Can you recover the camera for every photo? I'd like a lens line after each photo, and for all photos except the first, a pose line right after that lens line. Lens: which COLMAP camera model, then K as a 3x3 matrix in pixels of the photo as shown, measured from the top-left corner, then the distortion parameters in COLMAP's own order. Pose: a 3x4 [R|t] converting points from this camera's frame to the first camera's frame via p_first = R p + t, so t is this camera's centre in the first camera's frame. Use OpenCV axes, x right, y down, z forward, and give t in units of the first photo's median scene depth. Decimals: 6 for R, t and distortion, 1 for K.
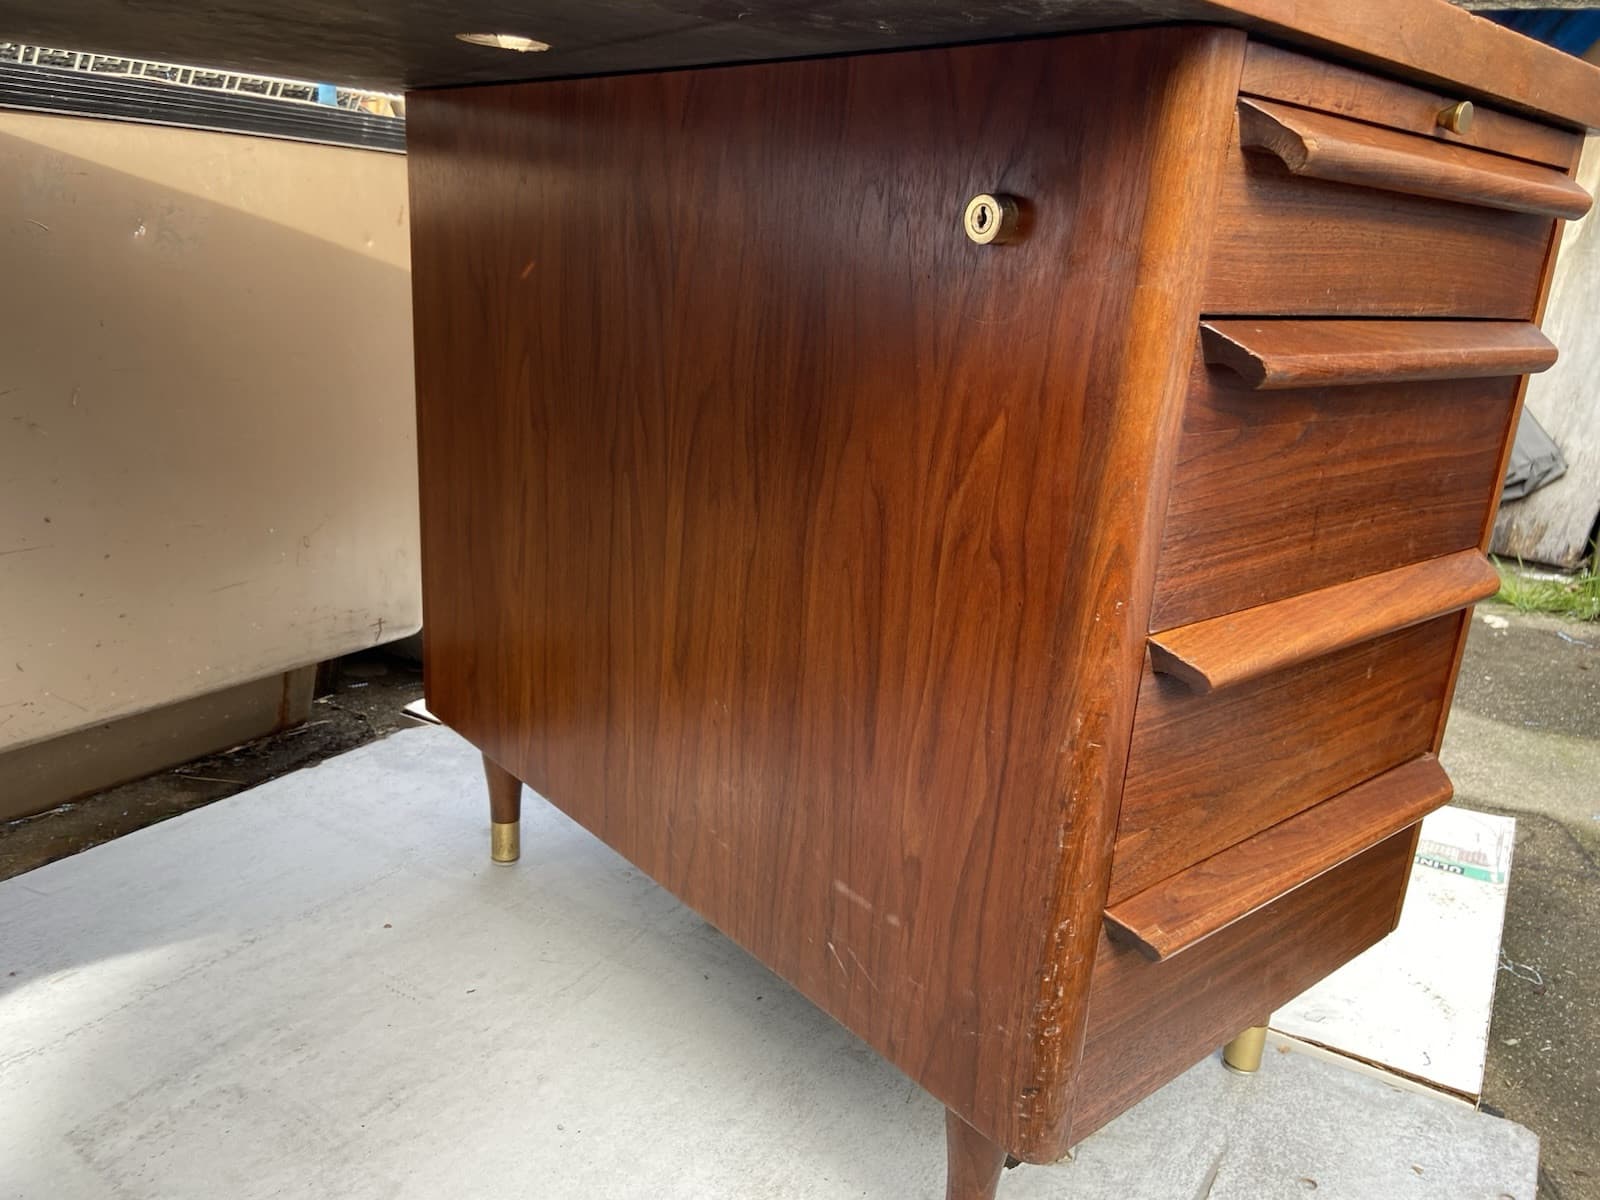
lens RADIAL K [[1205.4, 0, 789.0], [0, 1205.4, 606.5], [0, 0, 1]] dist [0.120953, -0.152682]
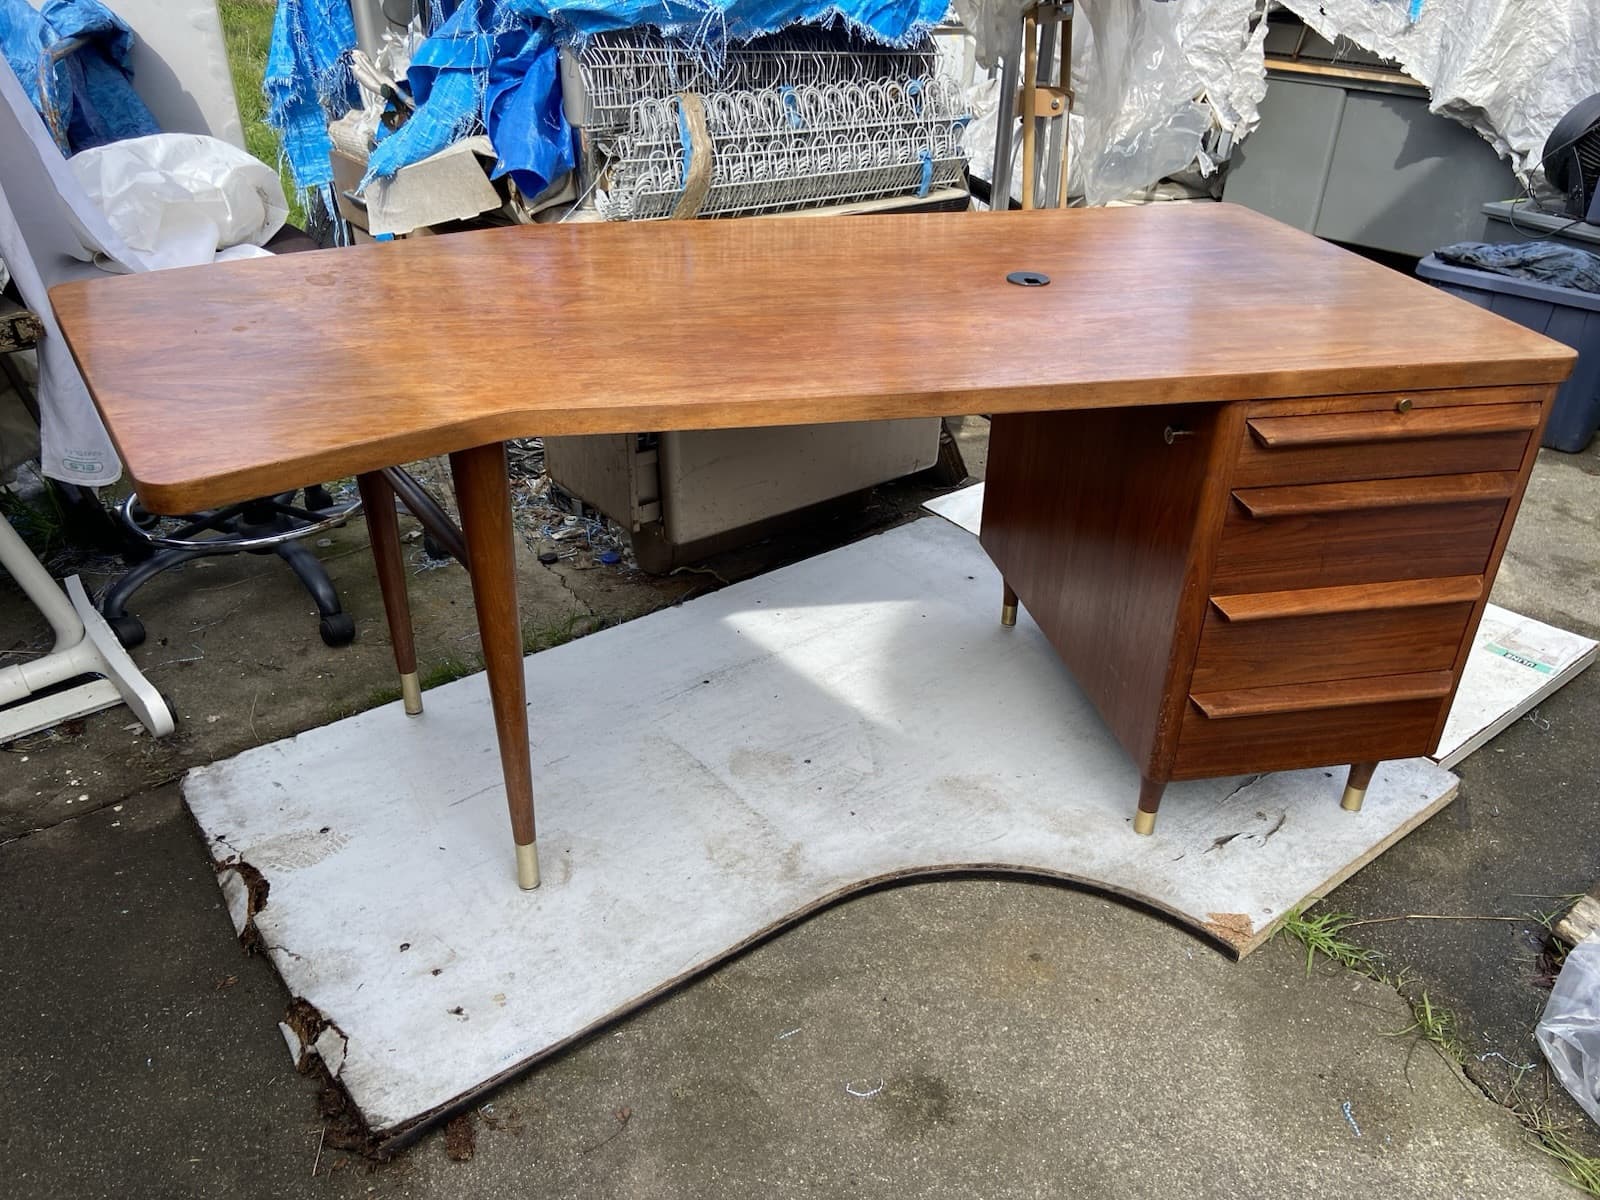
lens RADIAL K [[1205.4, 0, 806.2], [0, 1205.4, 606.8], [0, 0, 1]] dist [0.120953, -0.152682]
pose [[0.944307, 0.125151, -0.304338, 0.170766], [-0.058461, 0.973946, 0.219114, -0.288421], [0.323831, -0.189119, 0.927021, -1.424140]]
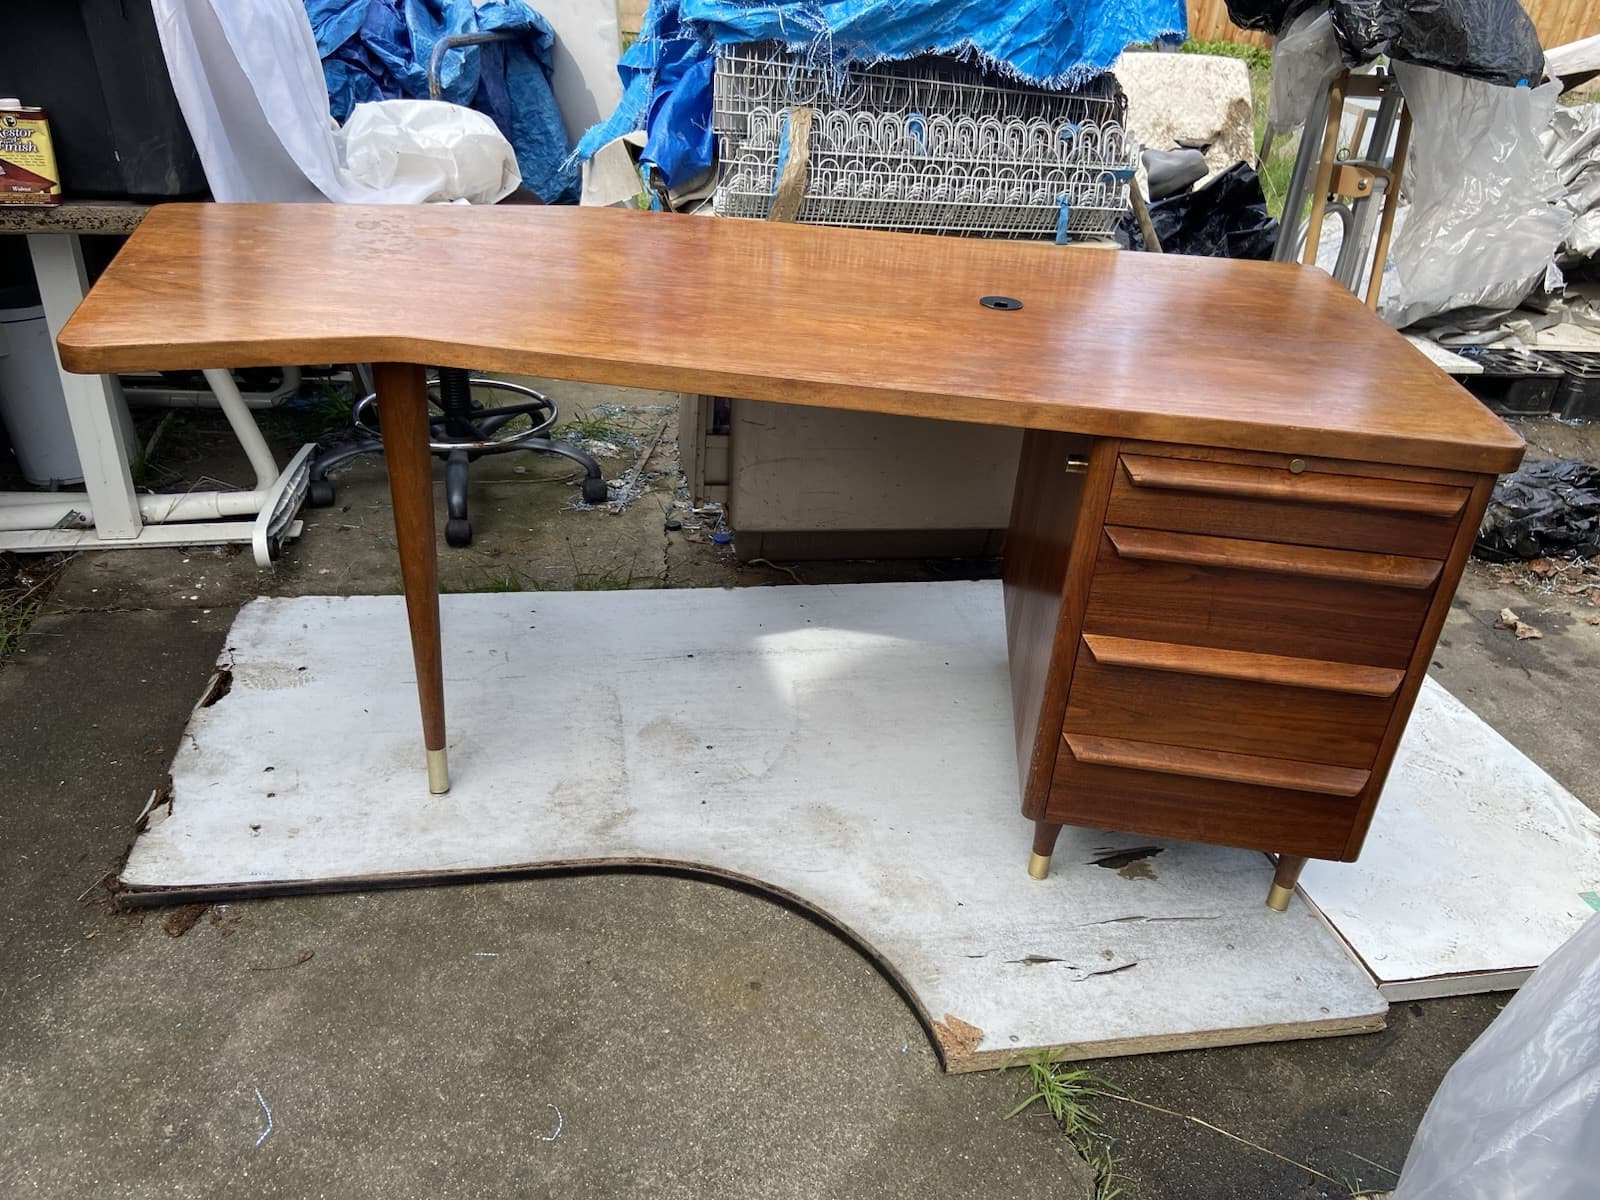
lens RADIAL K [[1205.4, 0, 798.9], [0, 1205.4, 594.6], [0, 0, 1]] dist [0.120953, -0.152682]
pose [[0.687053, 0.326966, -0.648884, 1.081528], [-0.235245, 0.945030, 0.227108, -0.351807], [0.687472, -0.003389, 0.726203, -0.910351]]
